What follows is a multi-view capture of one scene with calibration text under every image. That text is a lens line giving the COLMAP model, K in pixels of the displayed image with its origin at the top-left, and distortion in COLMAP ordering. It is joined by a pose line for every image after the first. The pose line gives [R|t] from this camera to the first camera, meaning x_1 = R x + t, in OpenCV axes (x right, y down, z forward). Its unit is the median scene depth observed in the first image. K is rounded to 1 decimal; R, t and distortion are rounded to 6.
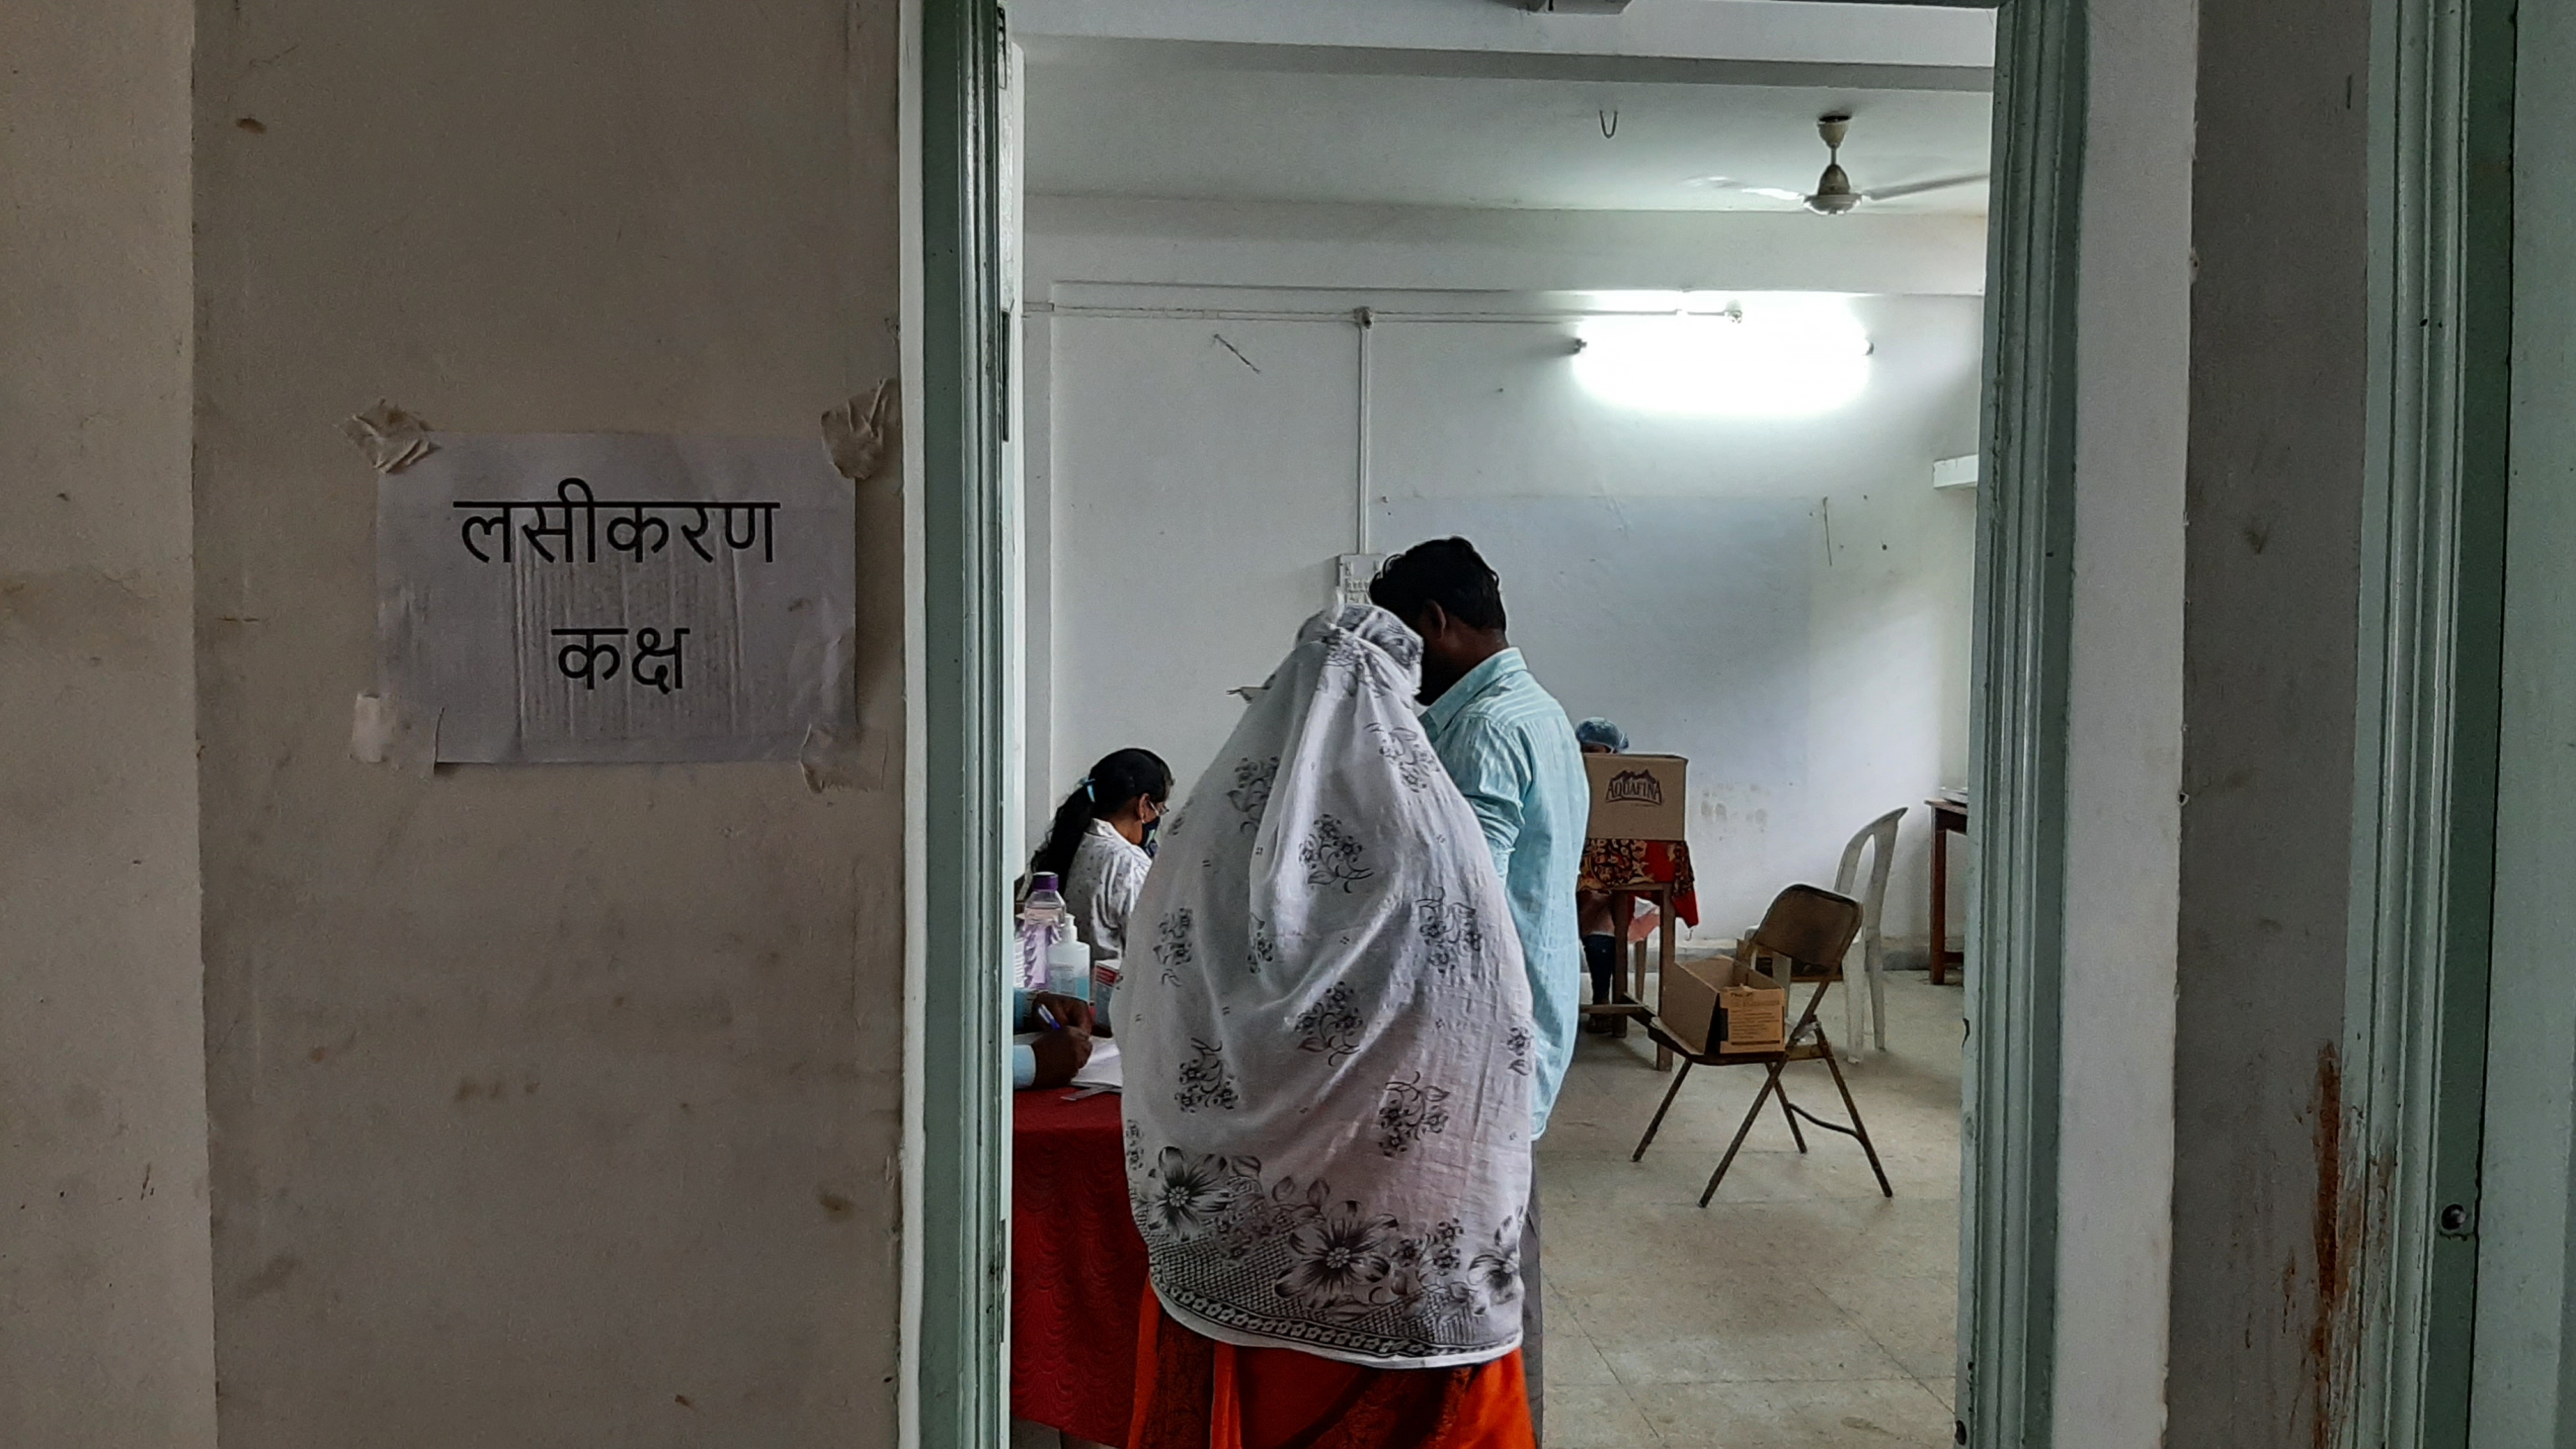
lens RADIAL K [[2075.4, 0, 1281.9], [0, 2075.4, 755.1], [0, 0, 1]] dist [0.043695, -0.094252]
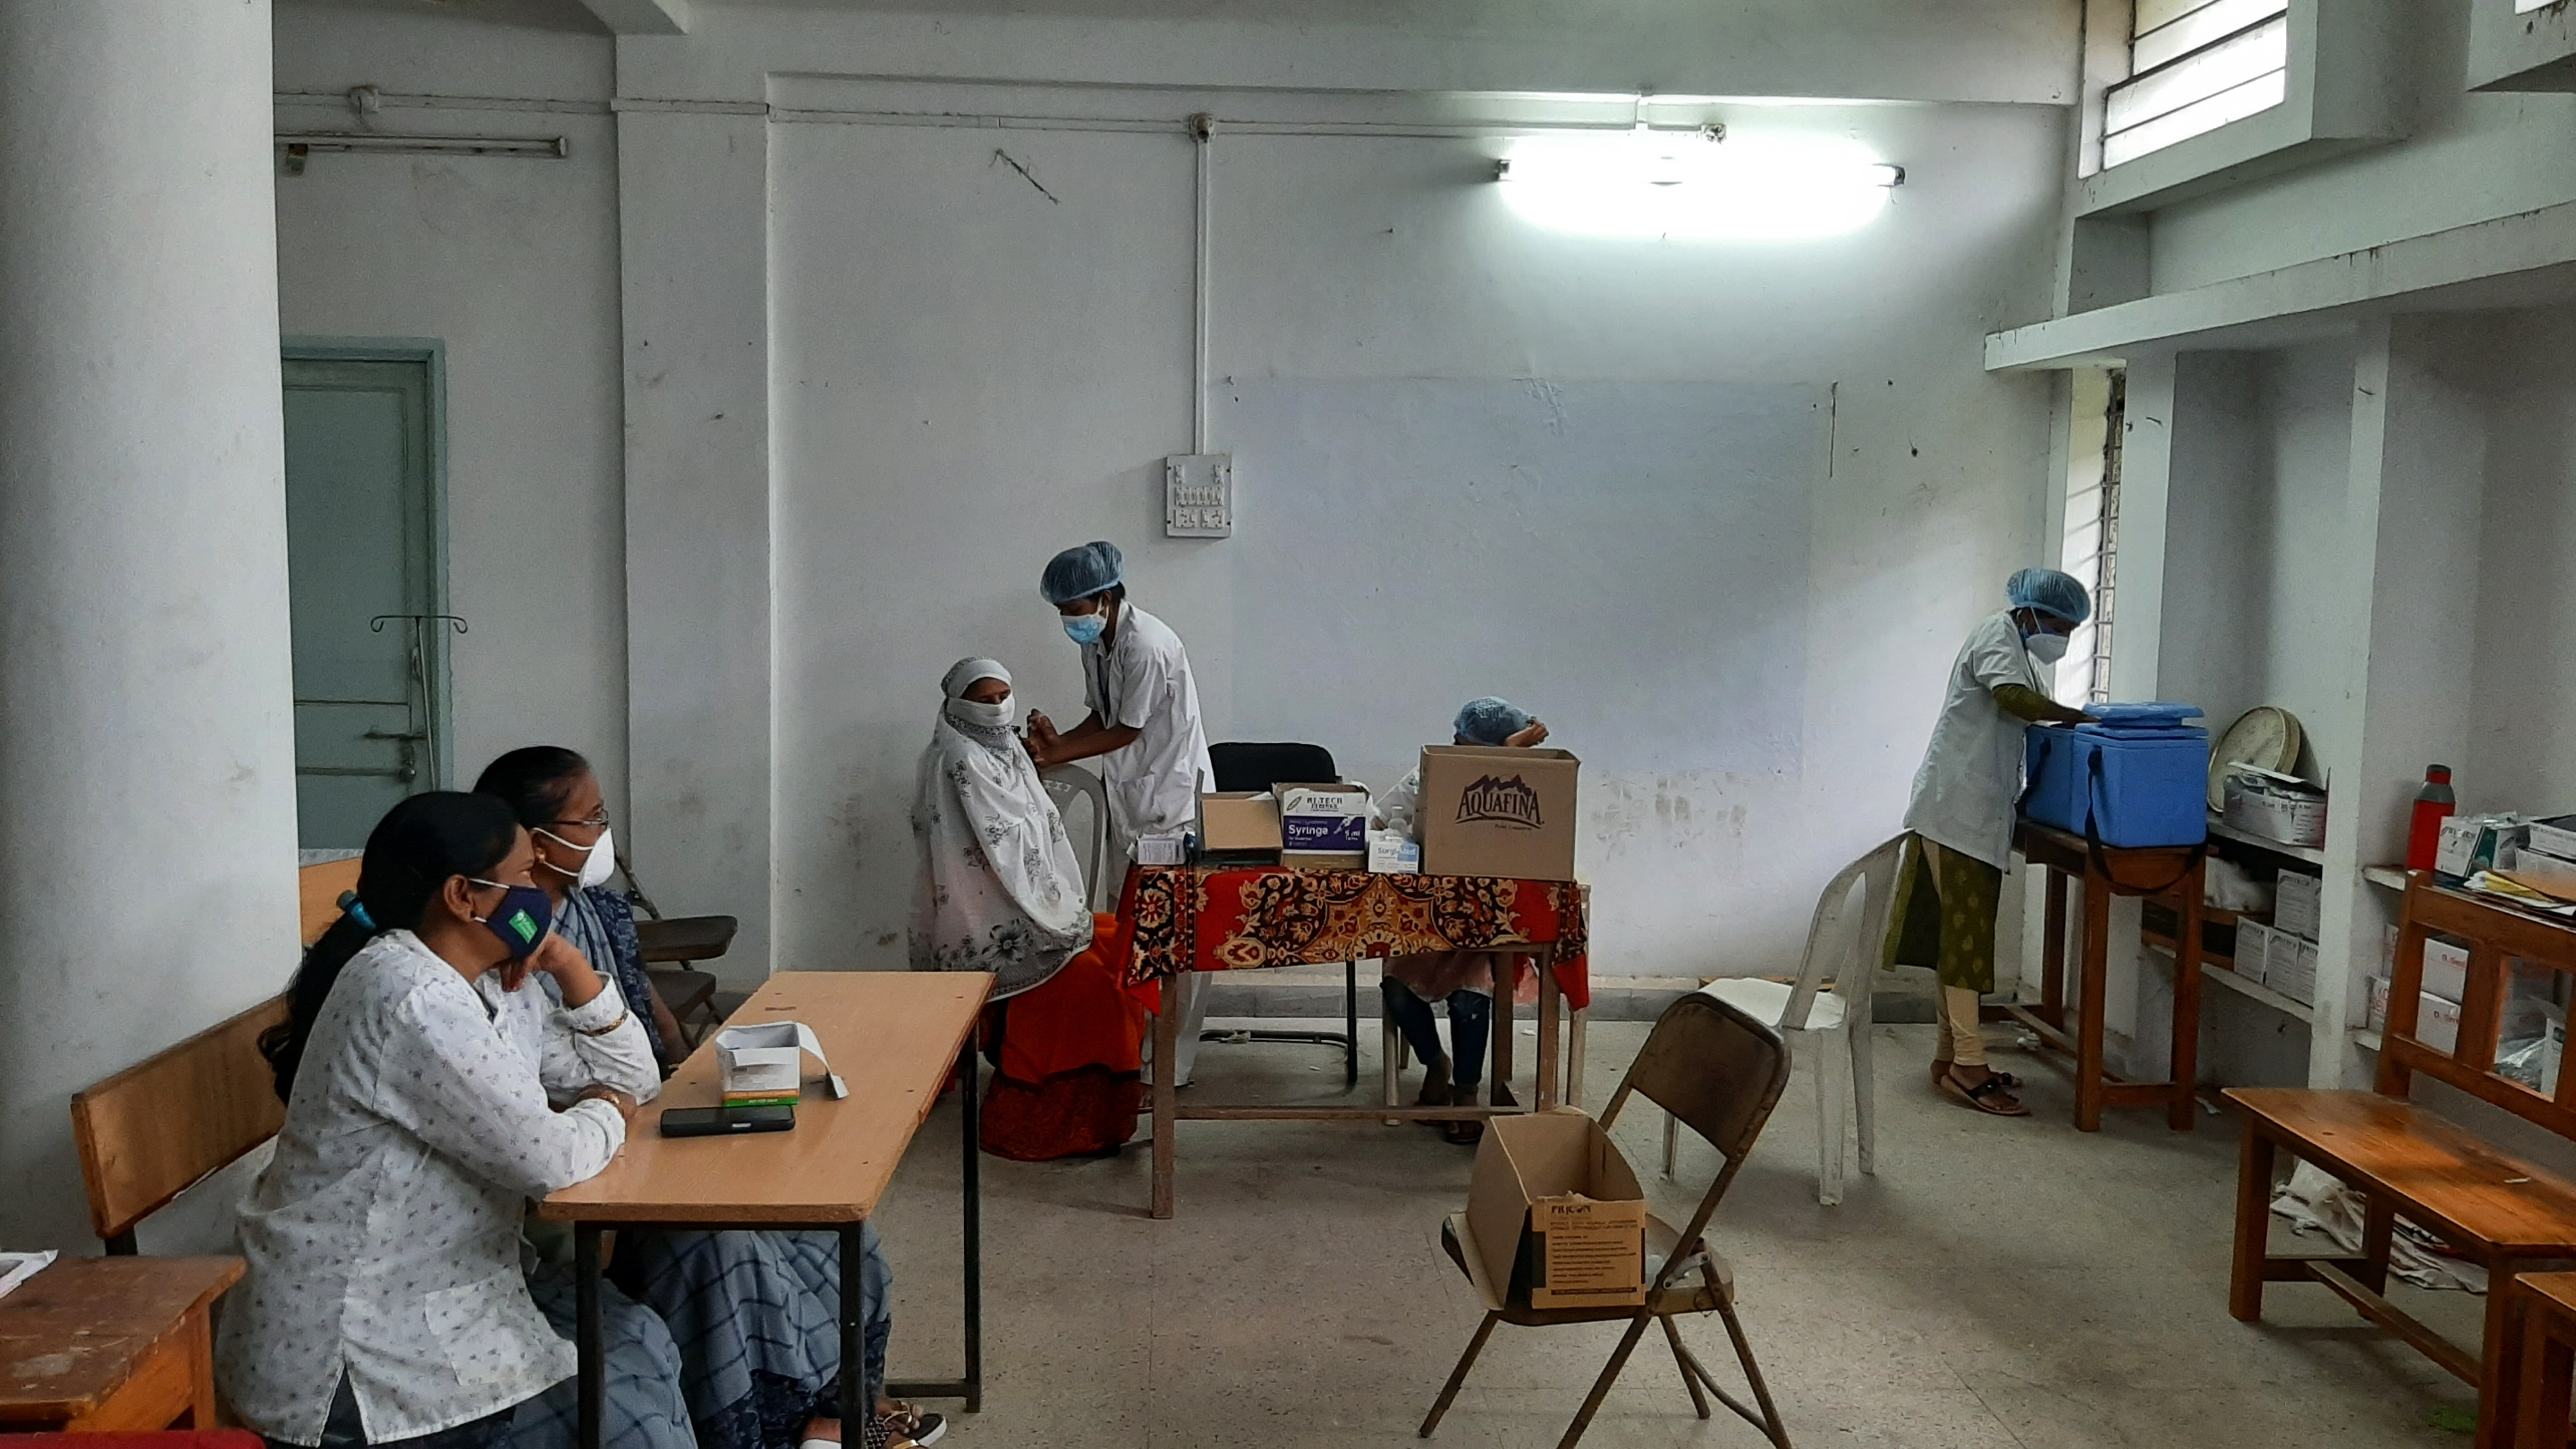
lens RADIAL K [[1983.8, 0, 1293.1], [0, 1983.8, 738.9], [0, 0, 1]] dist [0.037225, -0.117919]
pose [[0.998505, 0.018274, -0.051525, 0.640898], [-0.016260, 0.999098, 0.039234, -0.135119], [0.052195, -0.038337, 0.997901, 1.691521]]
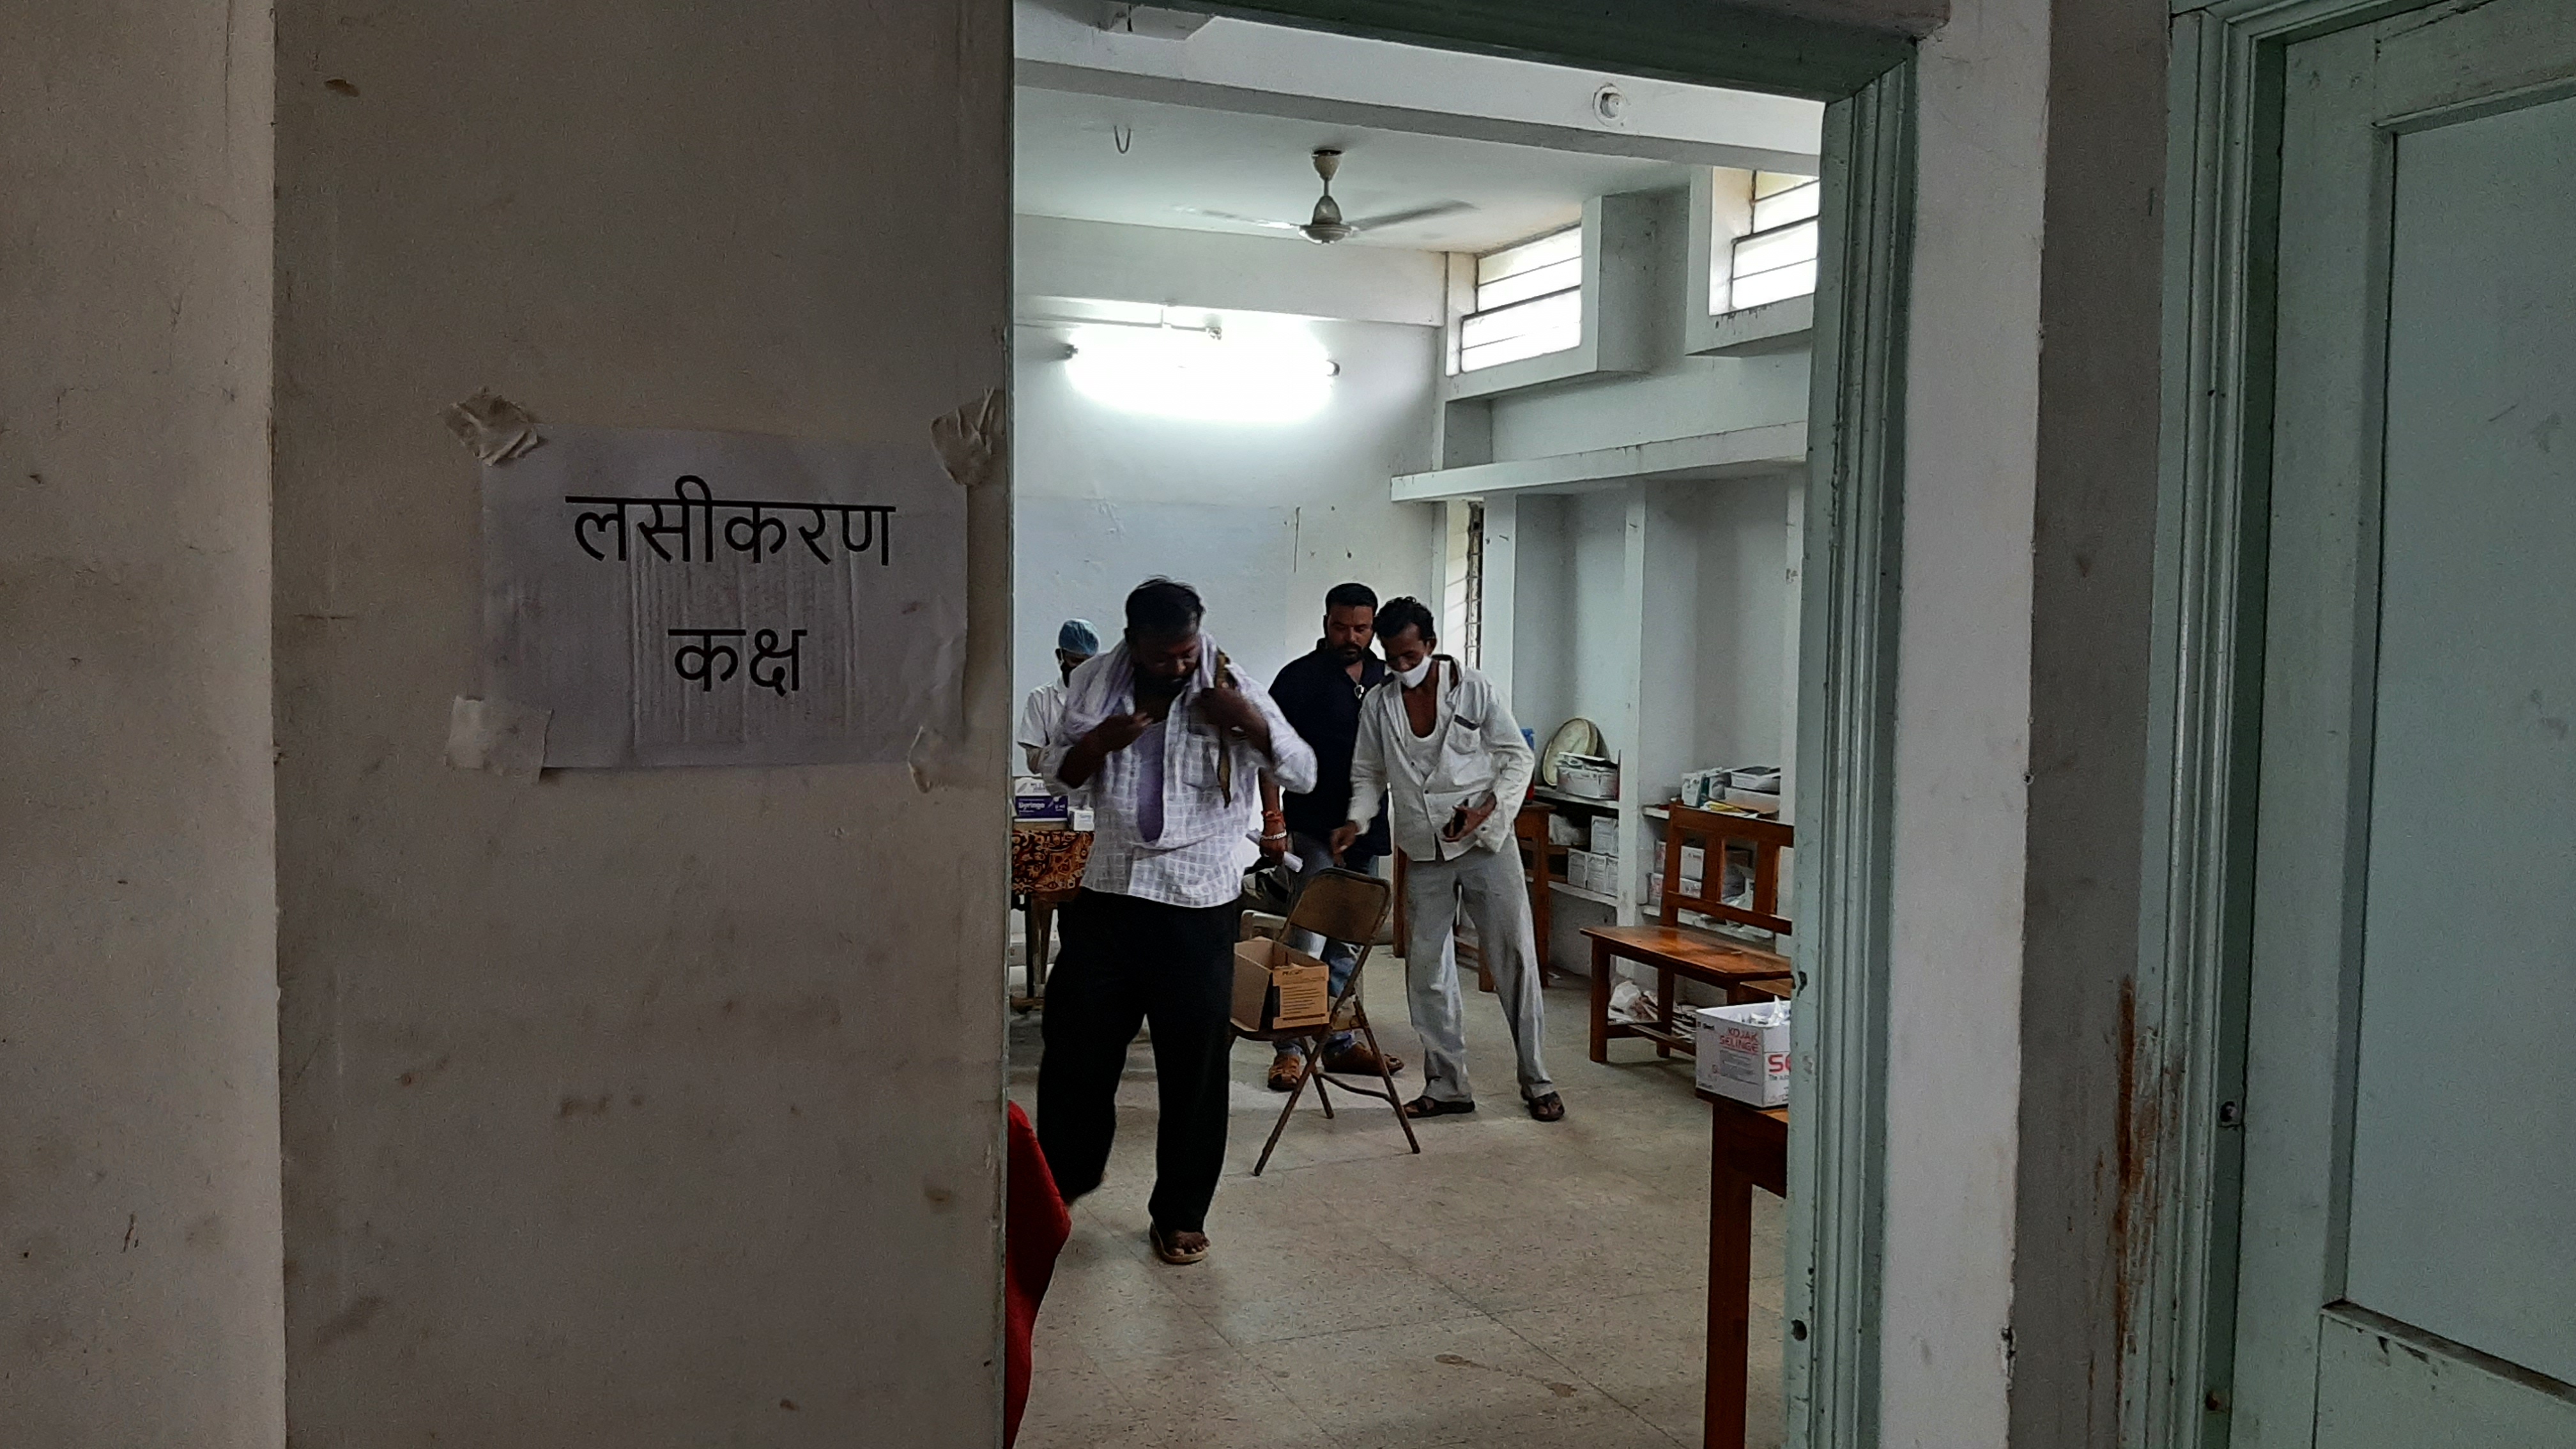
lens RADIAL K [[2045.8, 0, 1292.0], [0, 2045.8, 760.5], [0, 0, 1]] dist [0.105985, -0.225722]
pose [[0.953324, -0.012047, 0.301709, -0.358294], [0.010728, 0.999924, 0.006028, -0.001632], [-0.301759, -0.002510, 0.953381, -0.011795]]
